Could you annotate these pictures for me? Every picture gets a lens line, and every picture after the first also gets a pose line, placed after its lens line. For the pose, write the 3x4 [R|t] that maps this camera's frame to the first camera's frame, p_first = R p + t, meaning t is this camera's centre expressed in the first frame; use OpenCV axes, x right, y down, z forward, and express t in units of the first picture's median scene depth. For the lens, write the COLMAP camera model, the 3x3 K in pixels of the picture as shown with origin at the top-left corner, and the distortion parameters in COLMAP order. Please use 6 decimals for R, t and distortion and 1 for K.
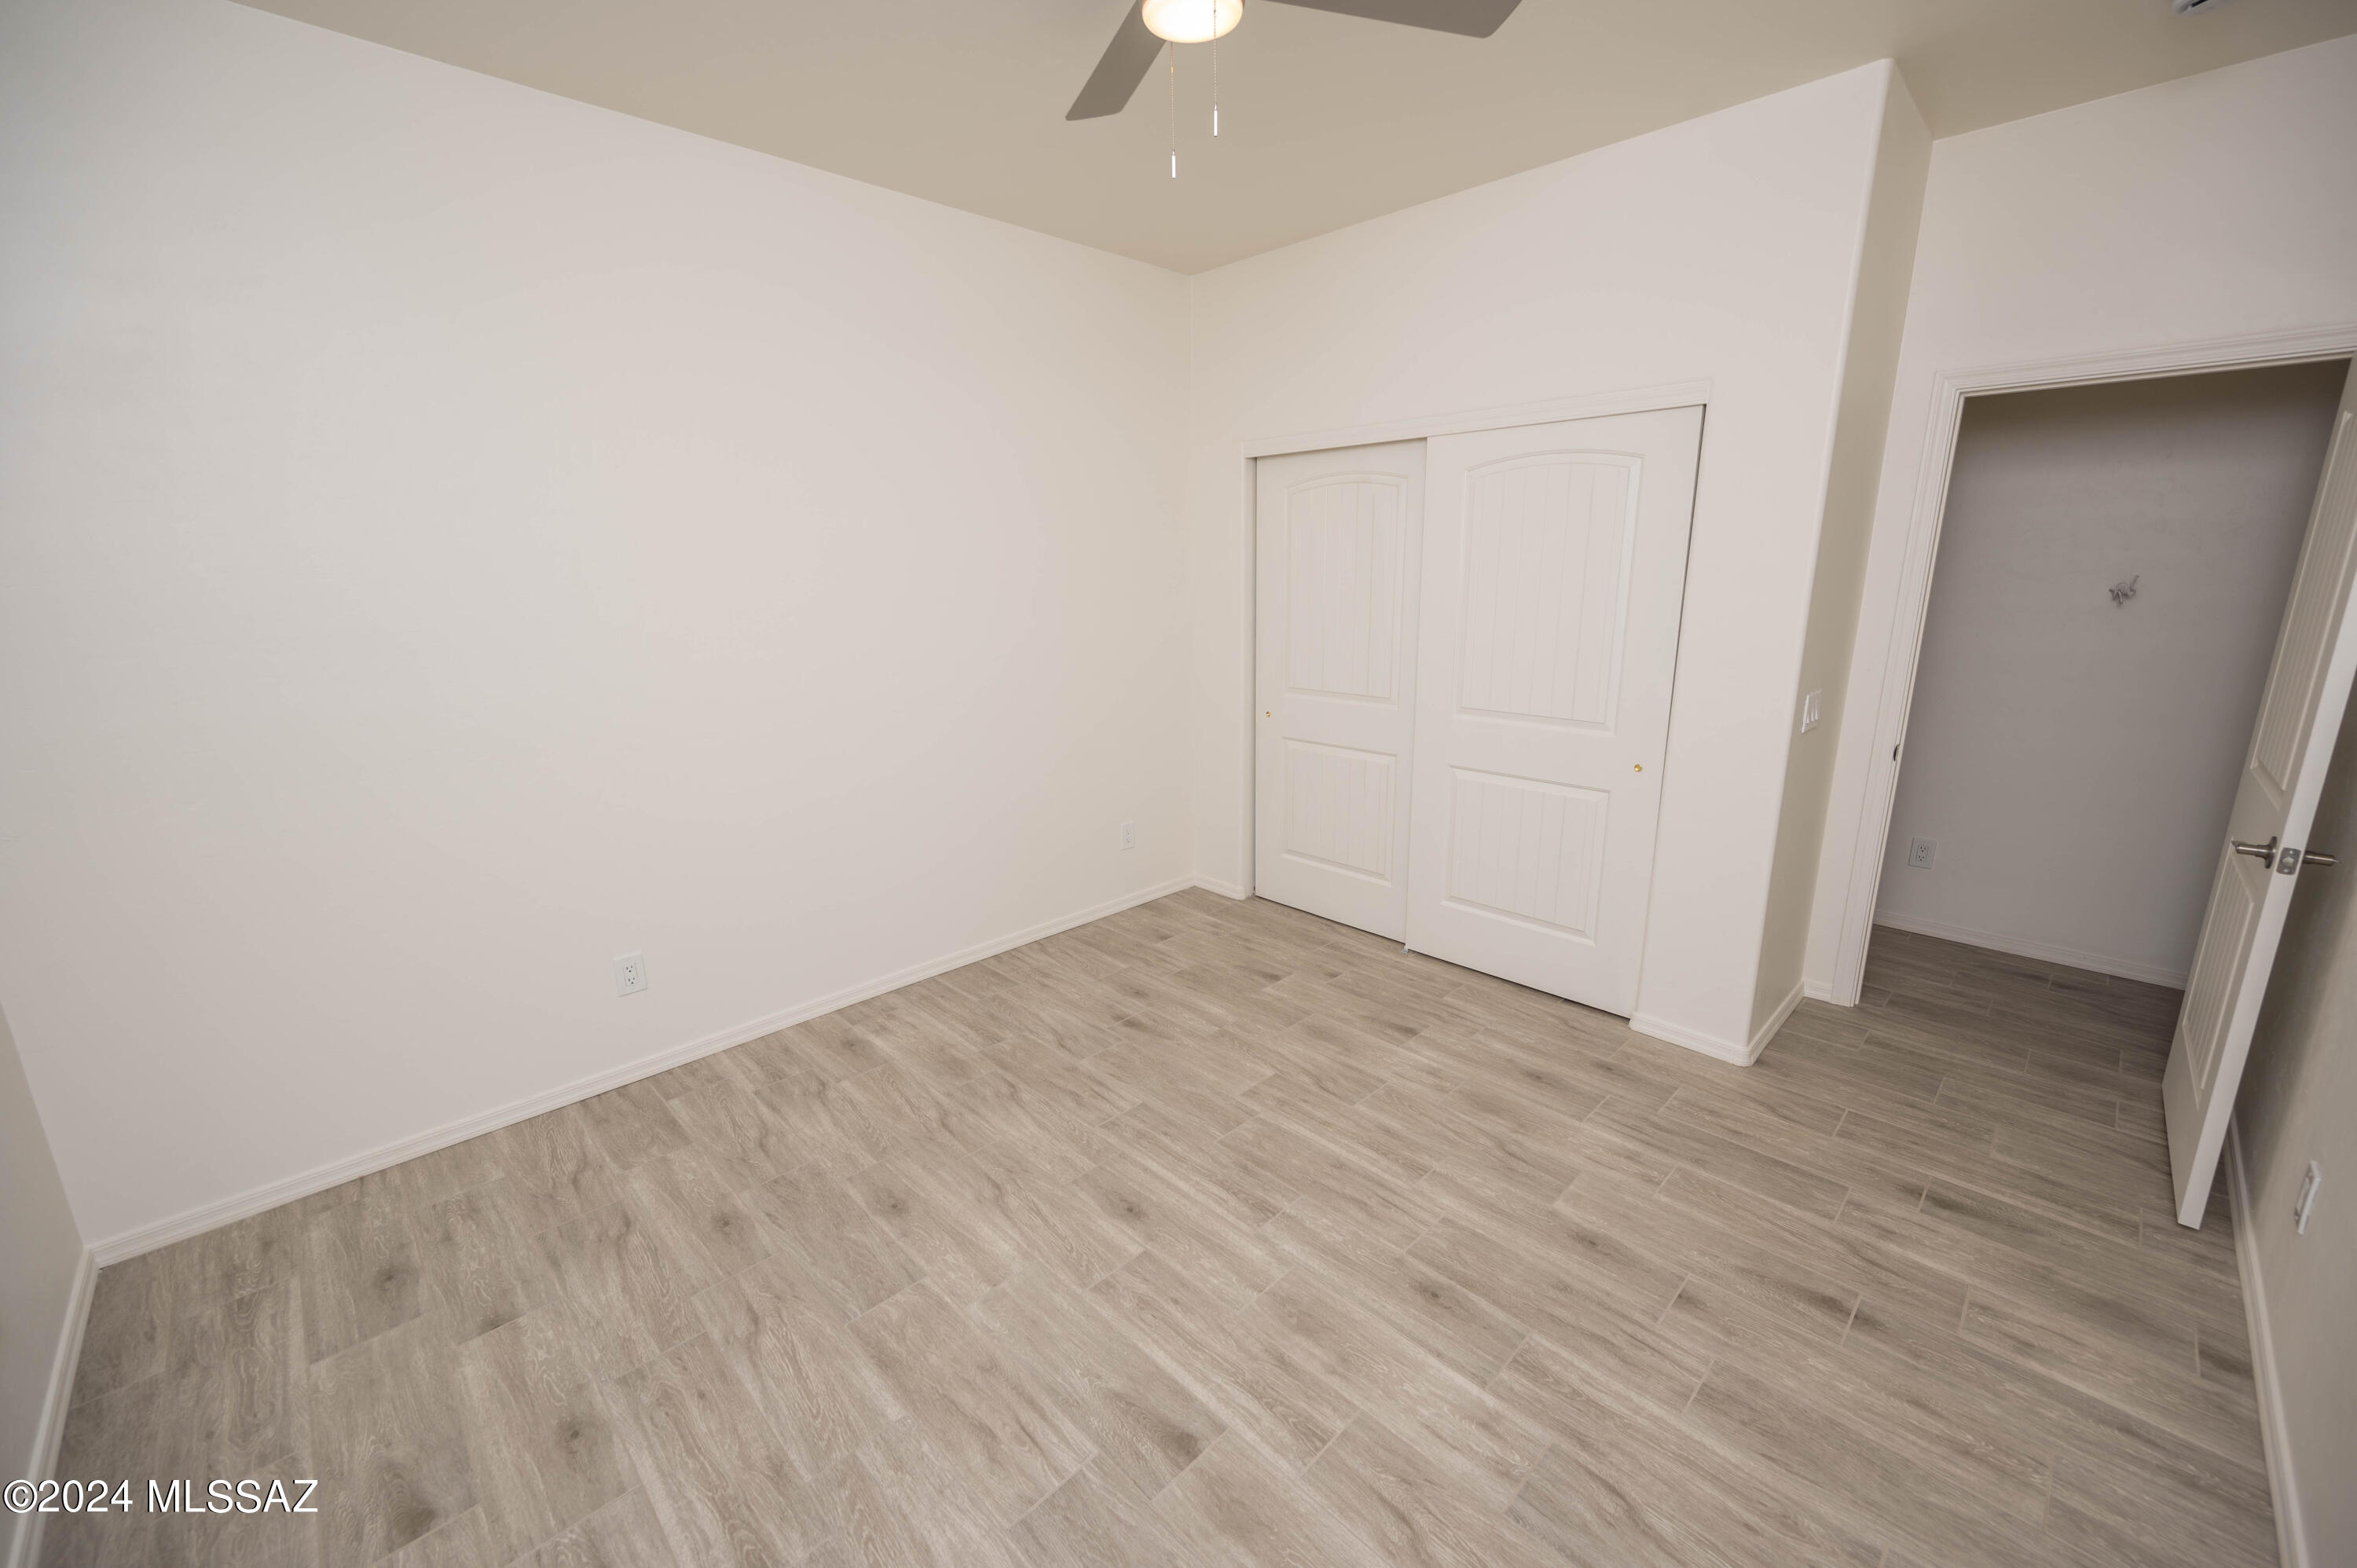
lens RADIAL K [[933.2, 0, 1183.8], [0, 933.2, 783.0], [0, 0, 1]] dist [-0.002830, 0.000213]
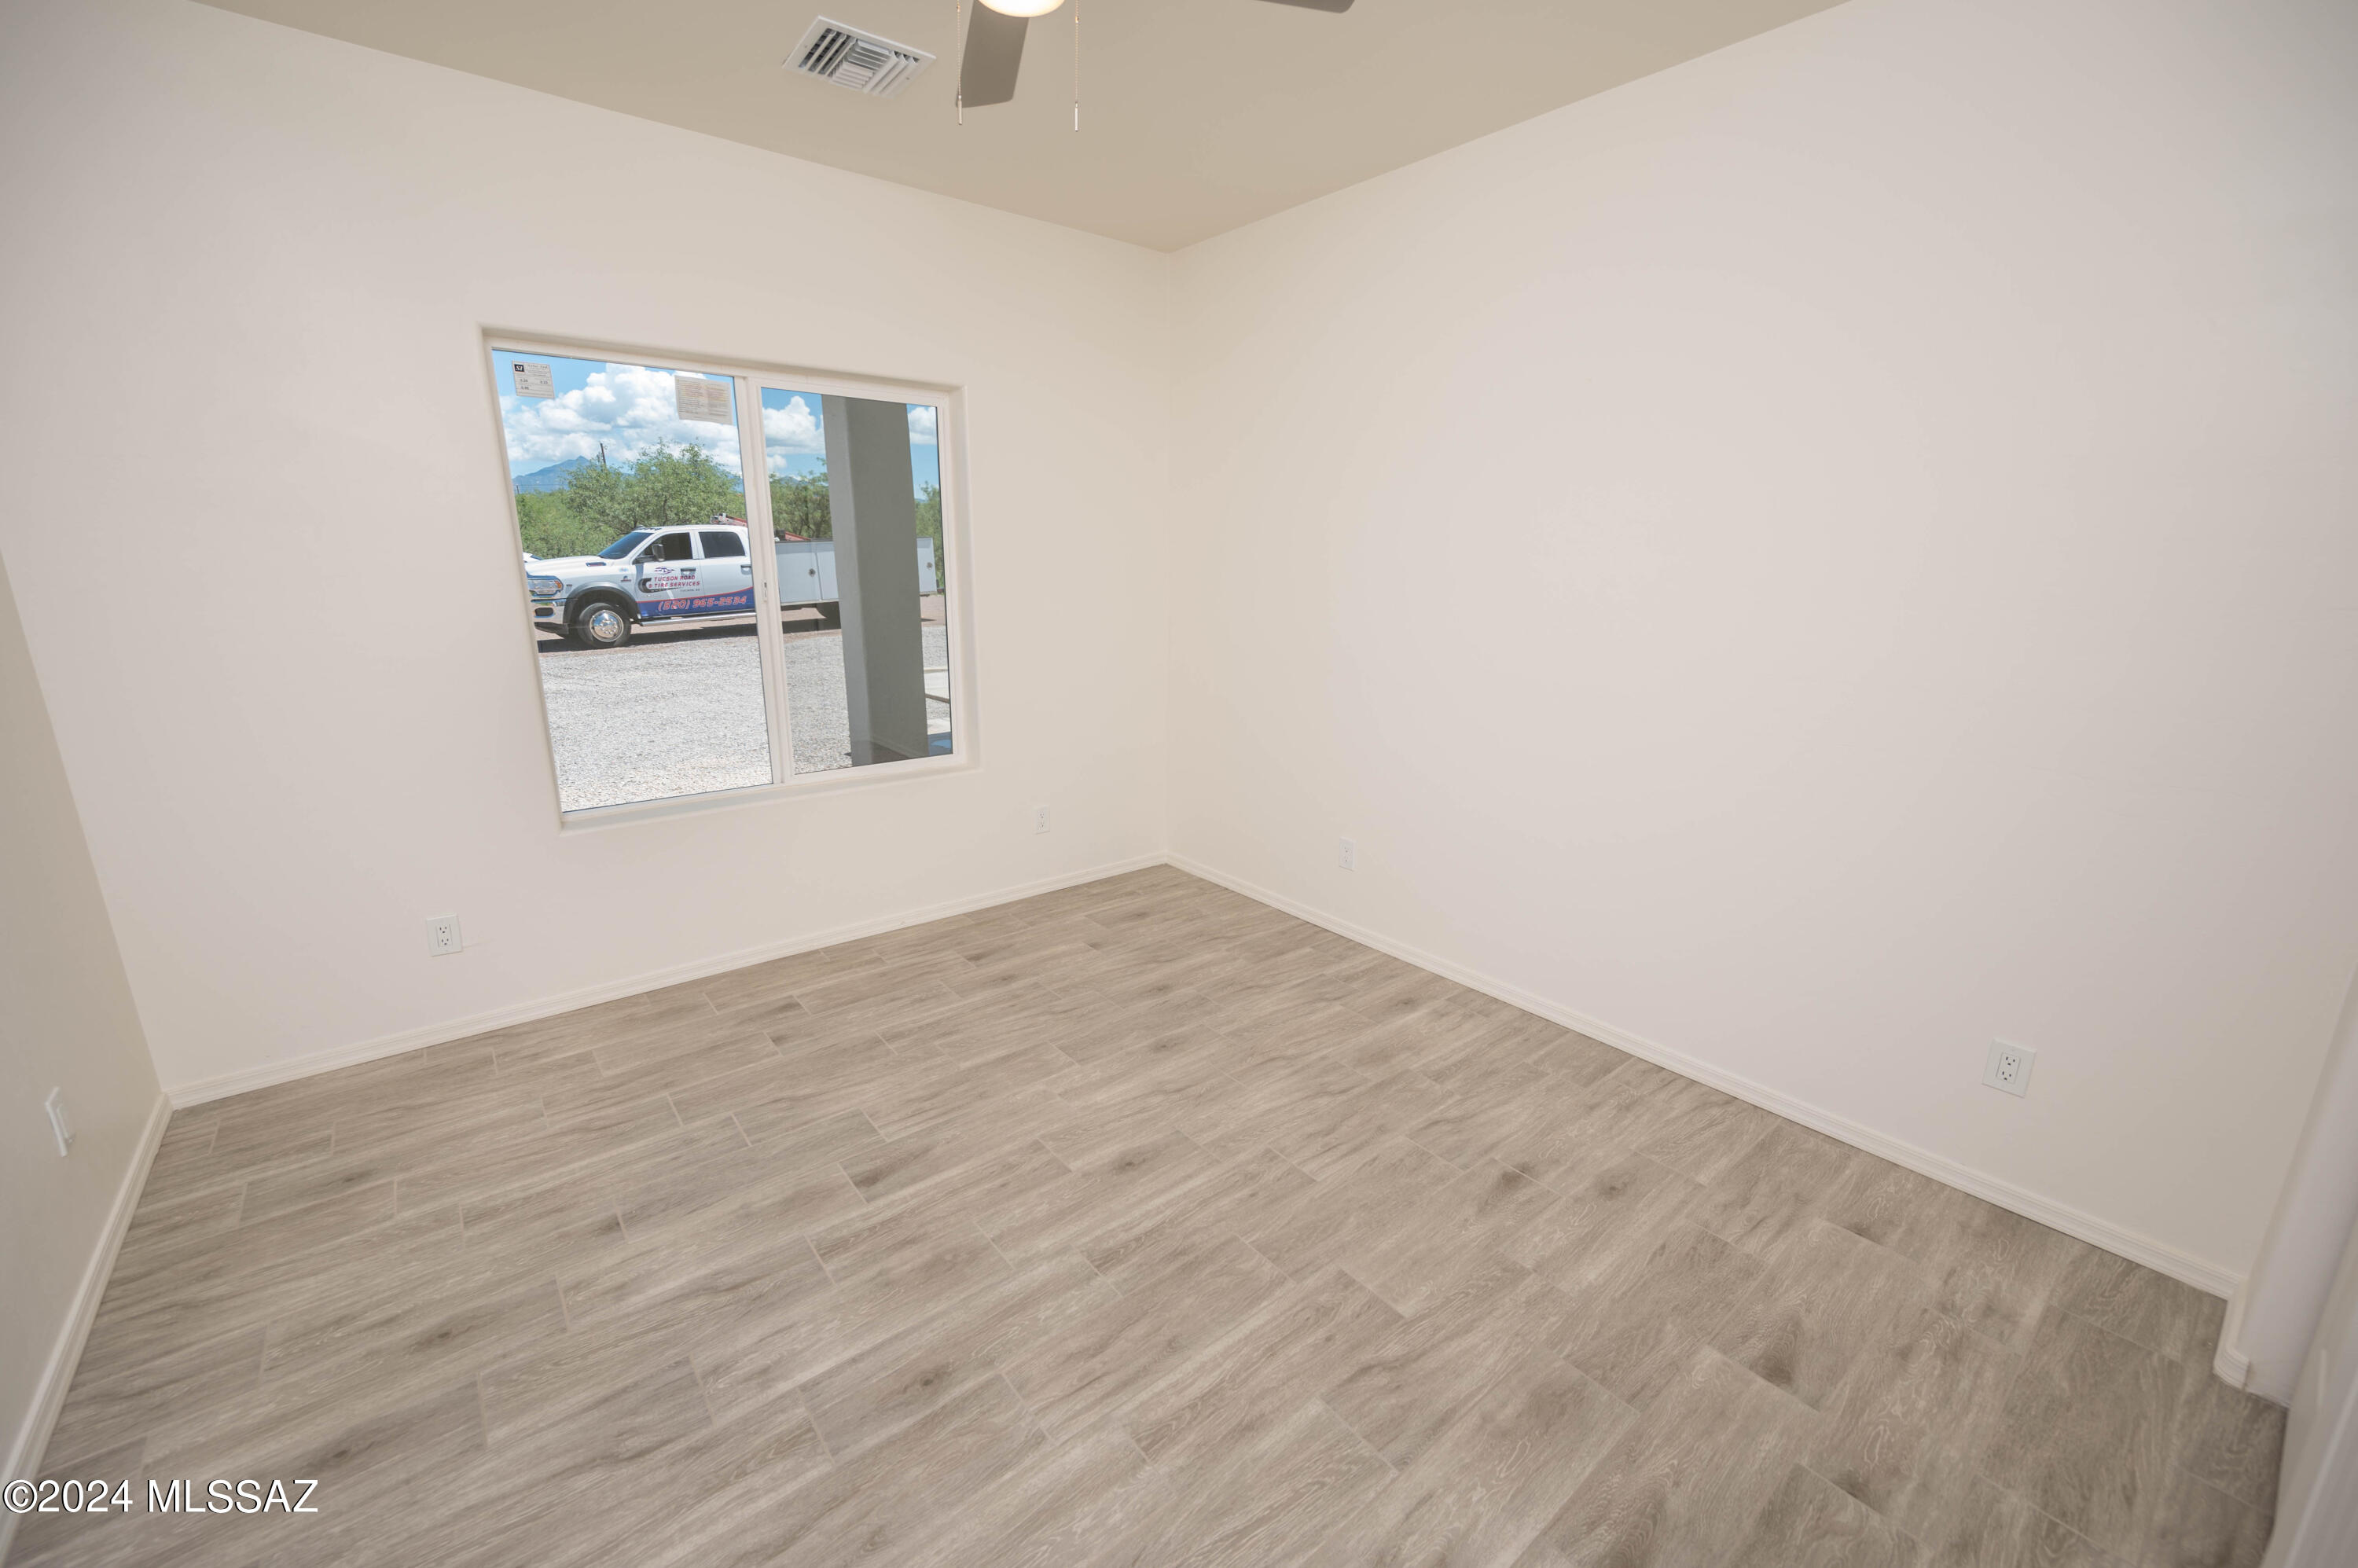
lens RADIAL K [[933.7, 0, 1183.9], [0, 933.7, 783.8], [0, 0, 1]] dist [-0.002830, 0.000213]
pose [[-0.092057, 0.252595, -0.963183, 0.890745], [-0.238891, 0.933438, 0.267627, -0.245930], [0.966673, 0.254732, -0.025586, 1.050536]]
